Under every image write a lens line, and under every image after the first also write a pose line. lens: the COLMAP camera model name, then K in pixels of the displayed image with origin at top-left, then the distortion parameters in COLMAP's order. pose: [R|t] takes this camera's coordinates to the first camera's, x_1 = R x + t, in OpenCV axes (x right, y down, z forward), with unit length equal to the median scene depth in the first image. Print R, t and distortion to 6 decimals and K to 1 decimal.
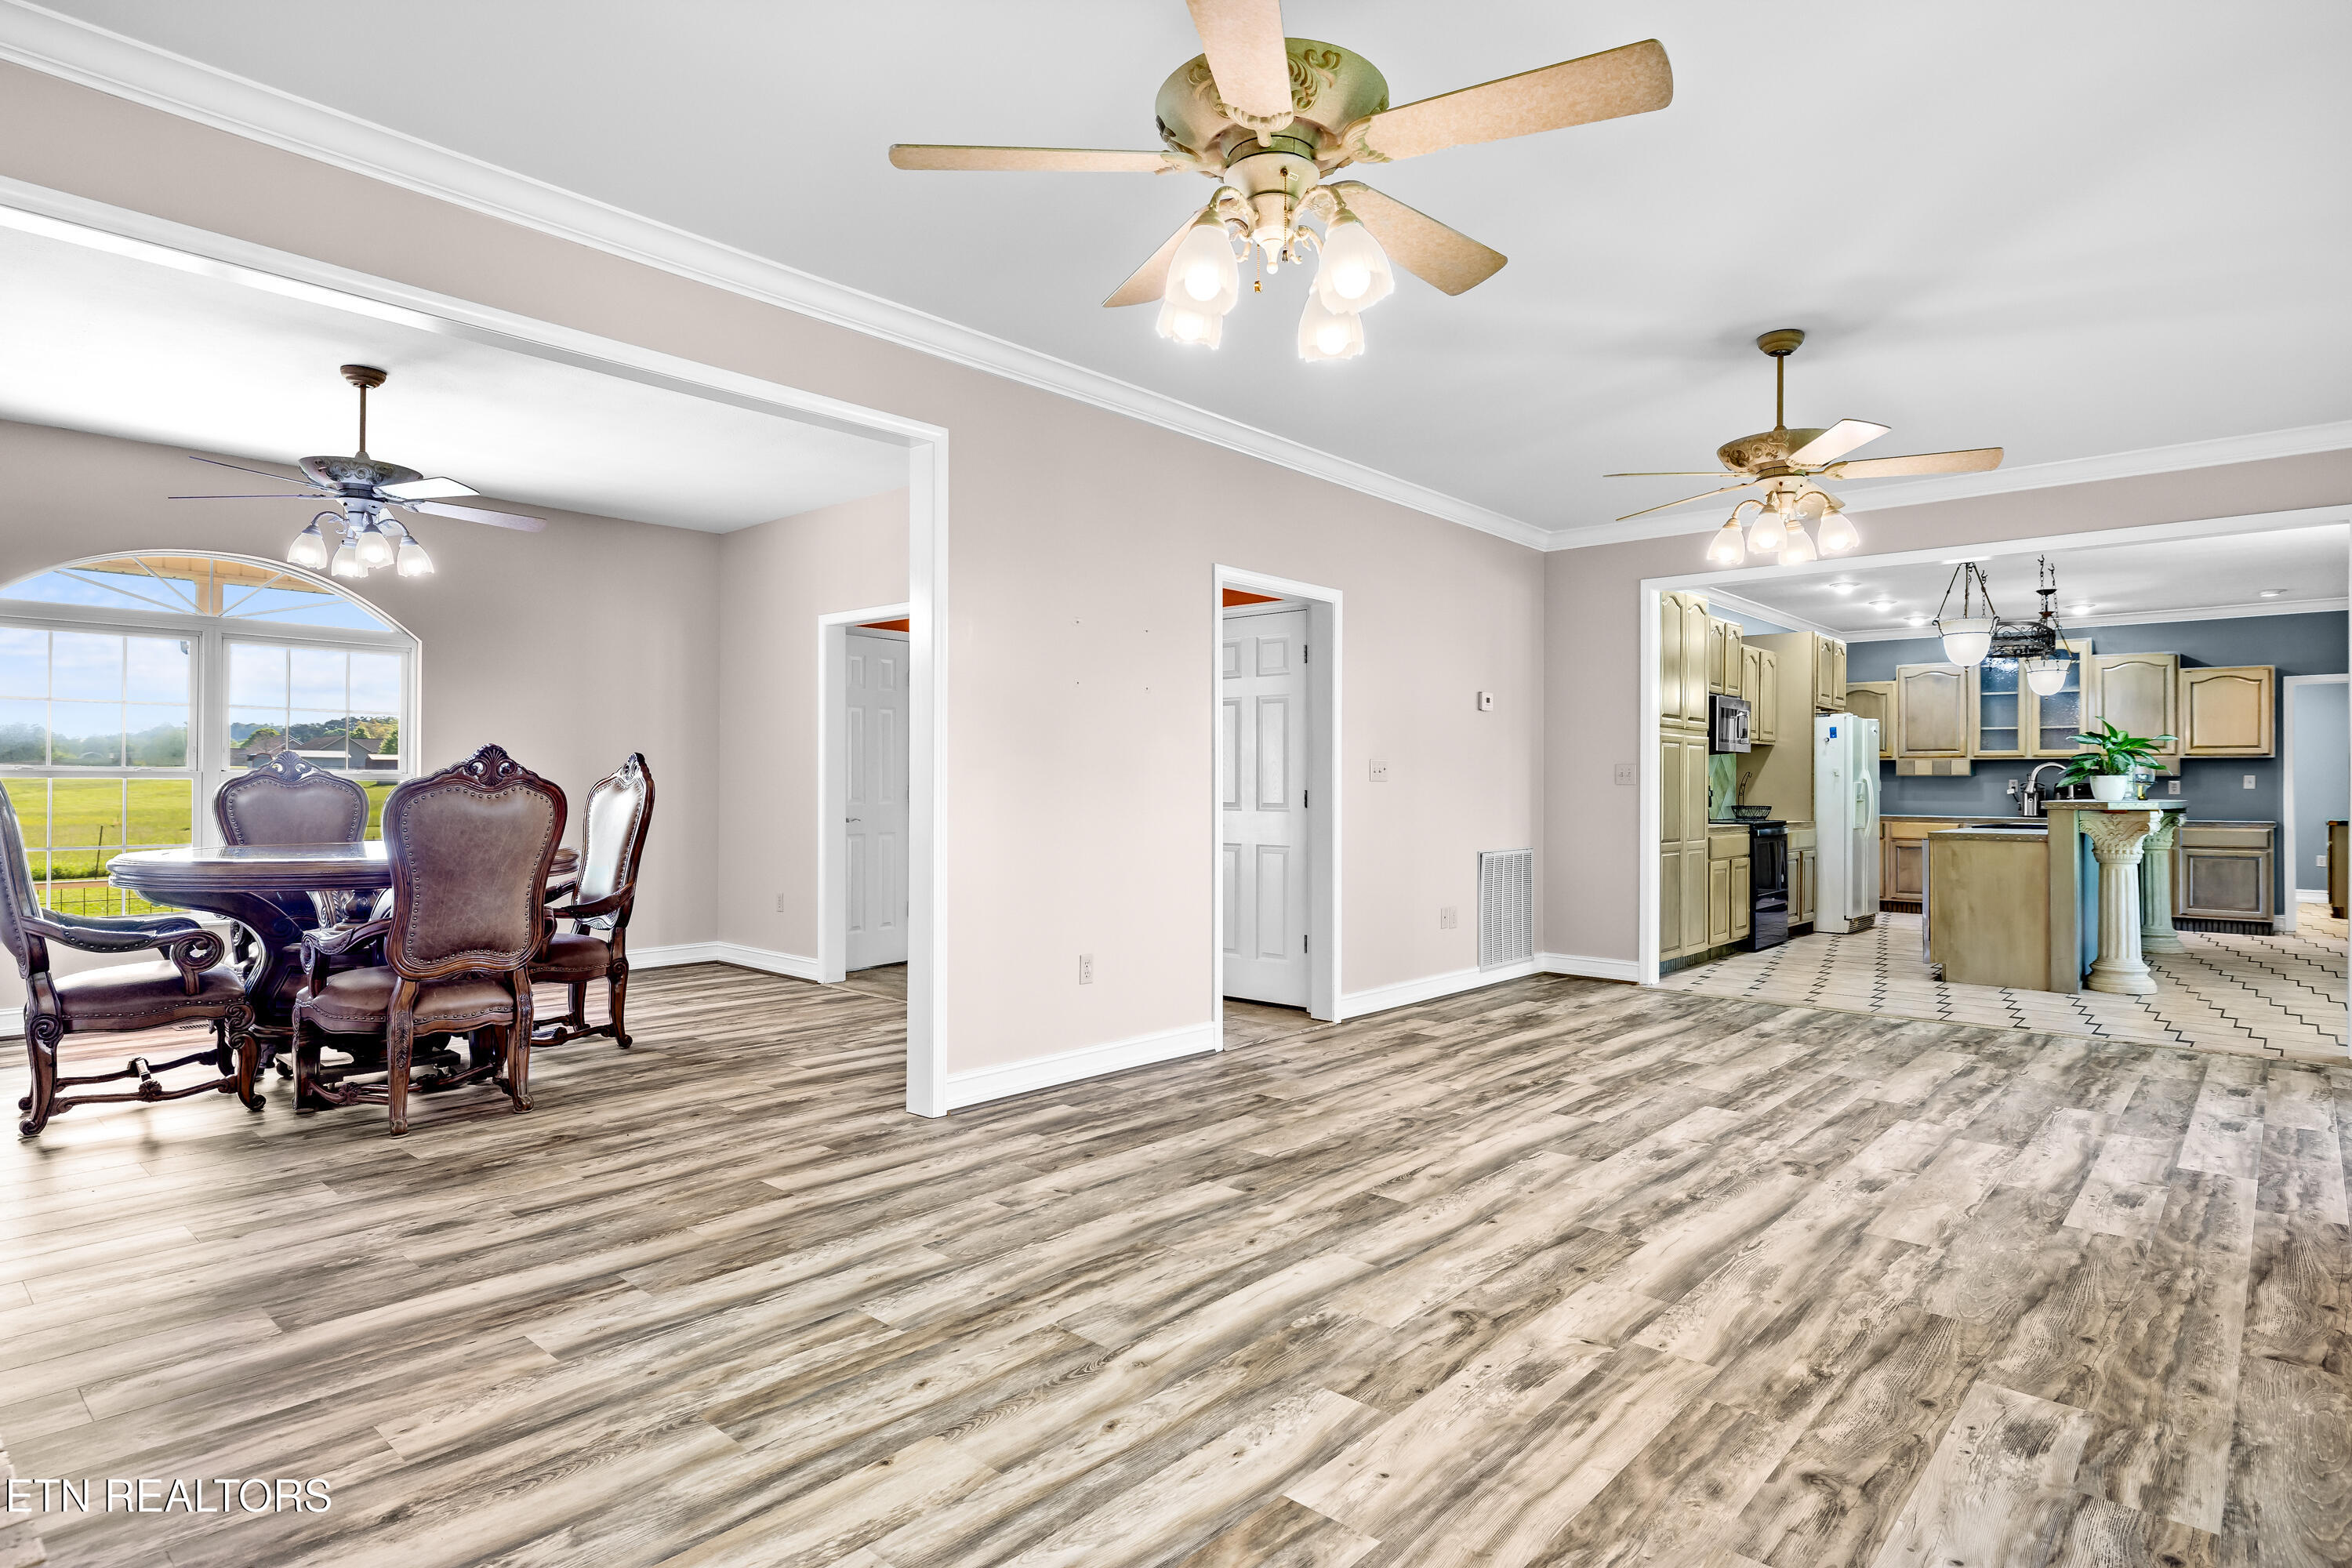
lens RADIAL K [[1267.3, 0, 1161.4], [0, 1267.3, 785.1], [0, 0, 1]] dist [-0.001672, -0.000521]
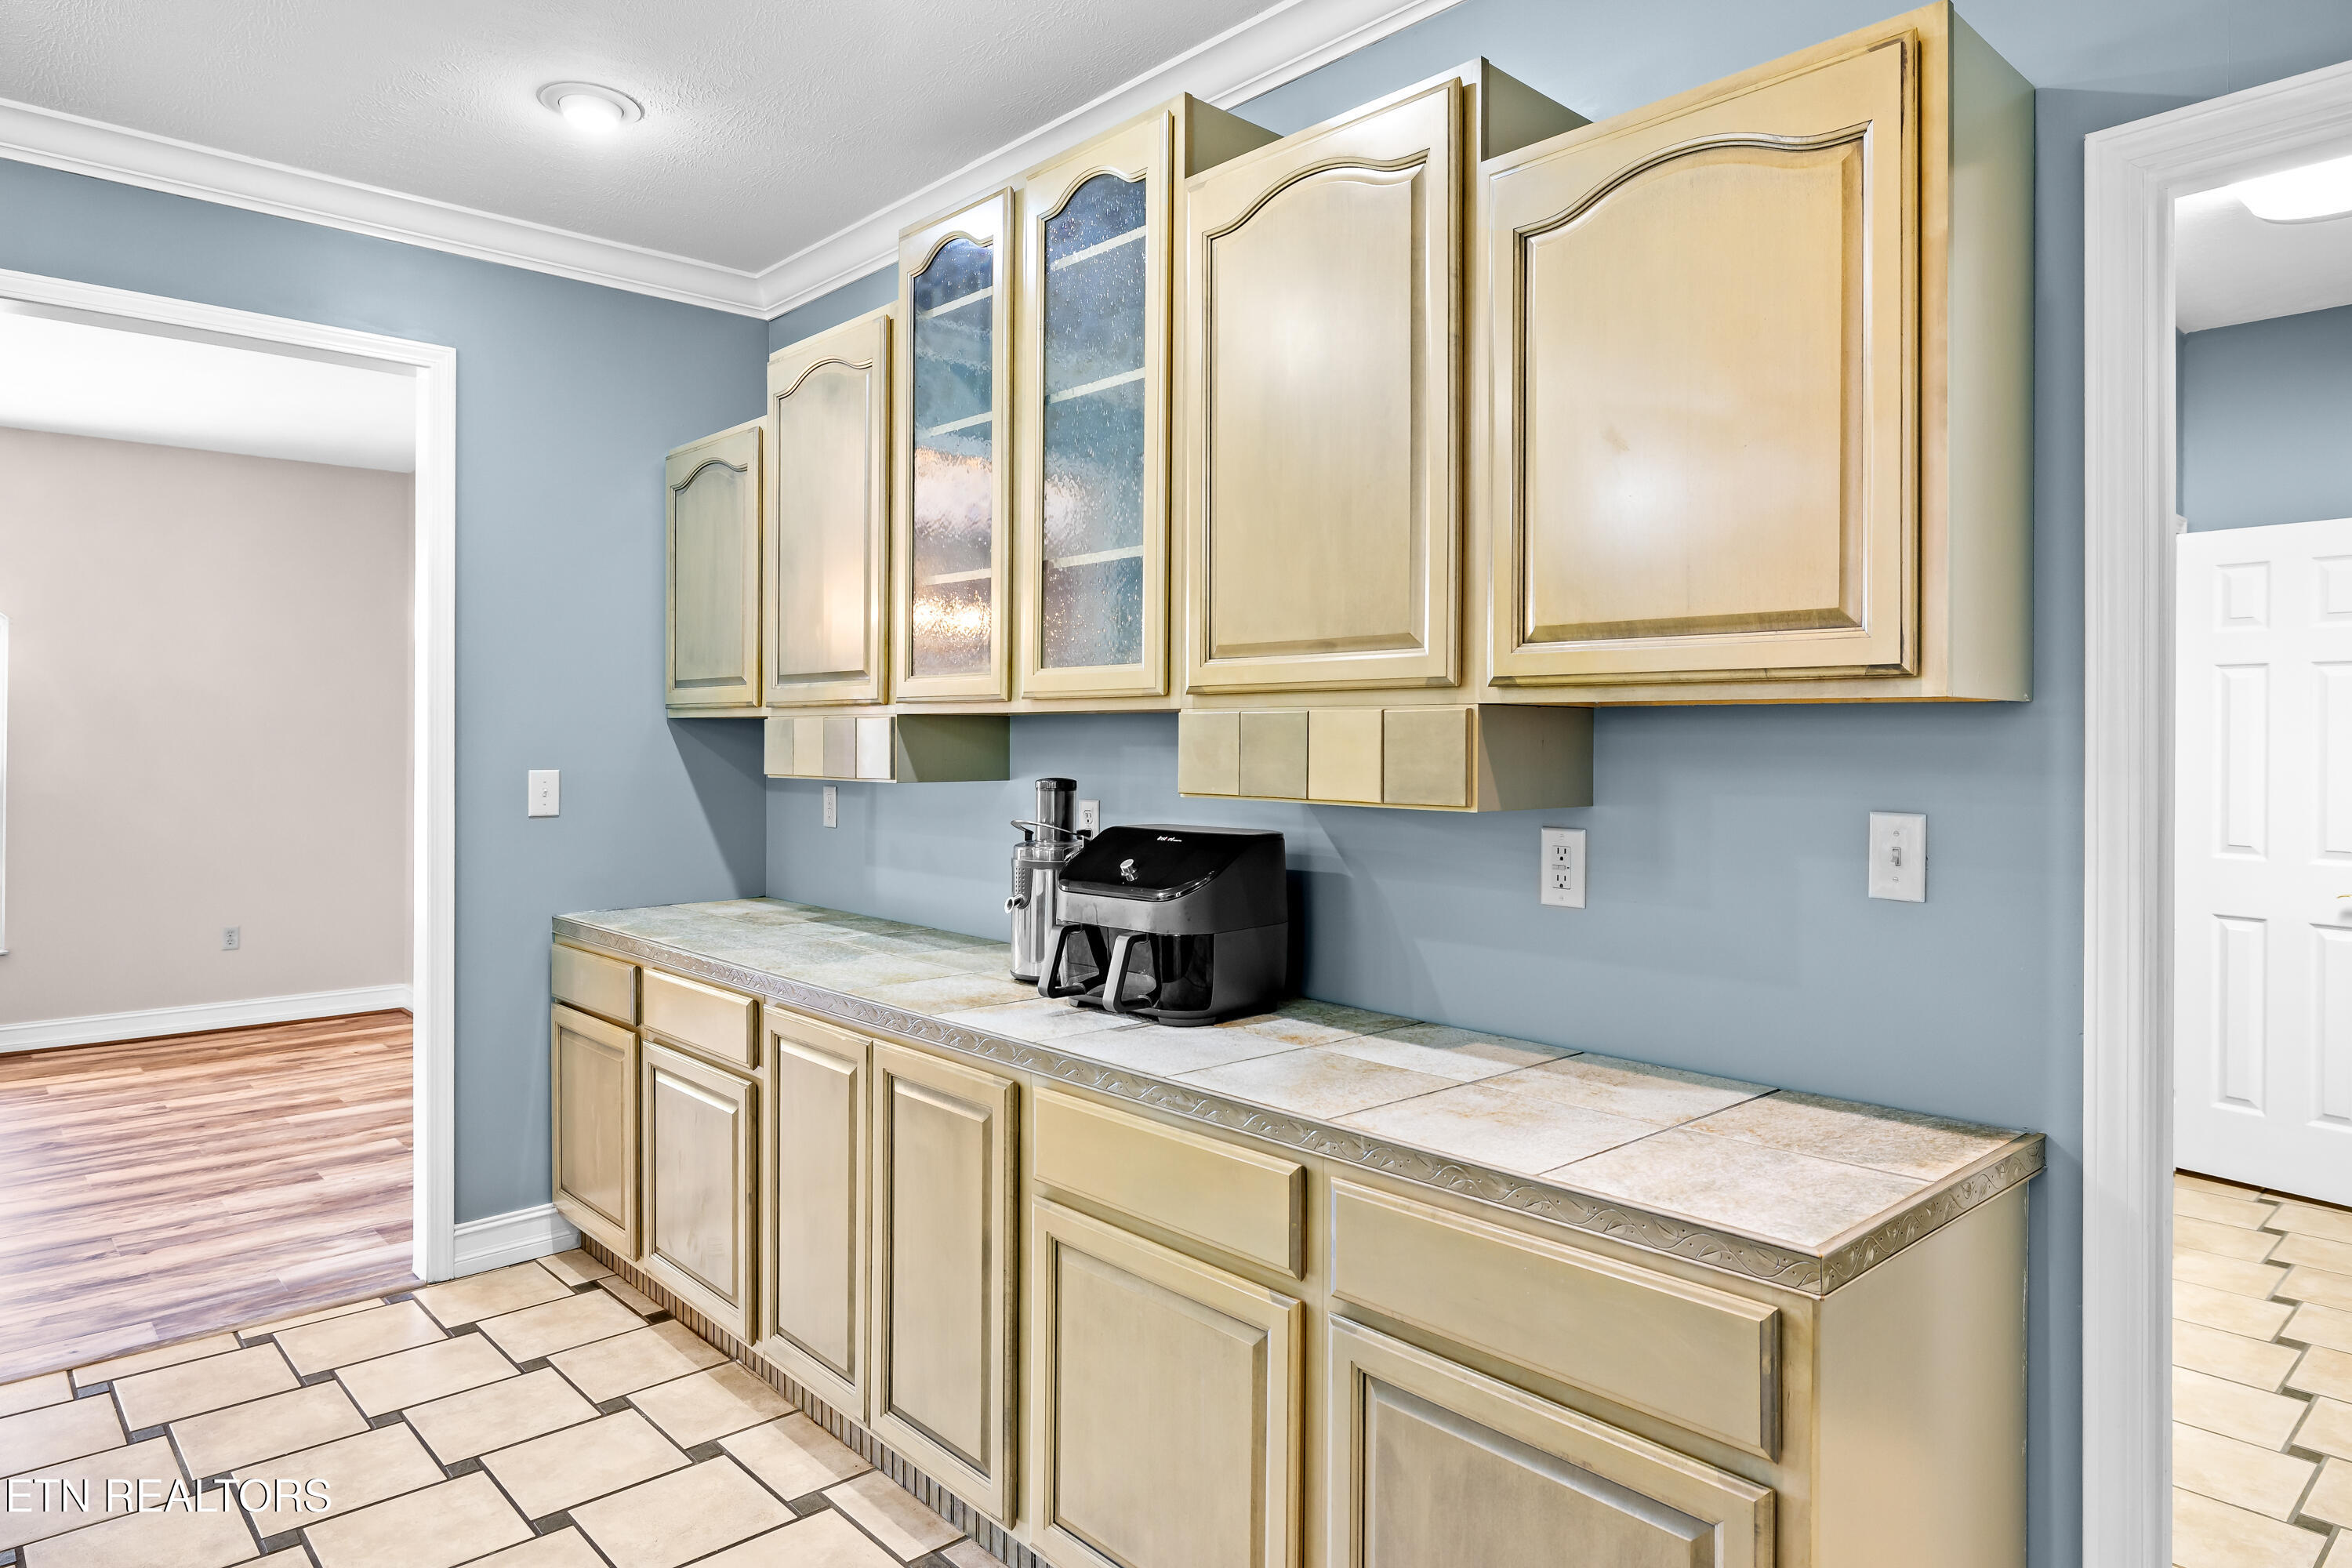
lens RADIAL K [[1427.2, 0, 1137.6], [0, 1427.2, 738.9], [0, 0, 1]] dist [-0.008157, -0.003819]
pose [[0.993723, -0.003085, -0.111824, 2.463212], [0.002887, 0.999994, -0.001932, -0.052488], [0.111829, 0.001597, 0.993726, 2.553419]]
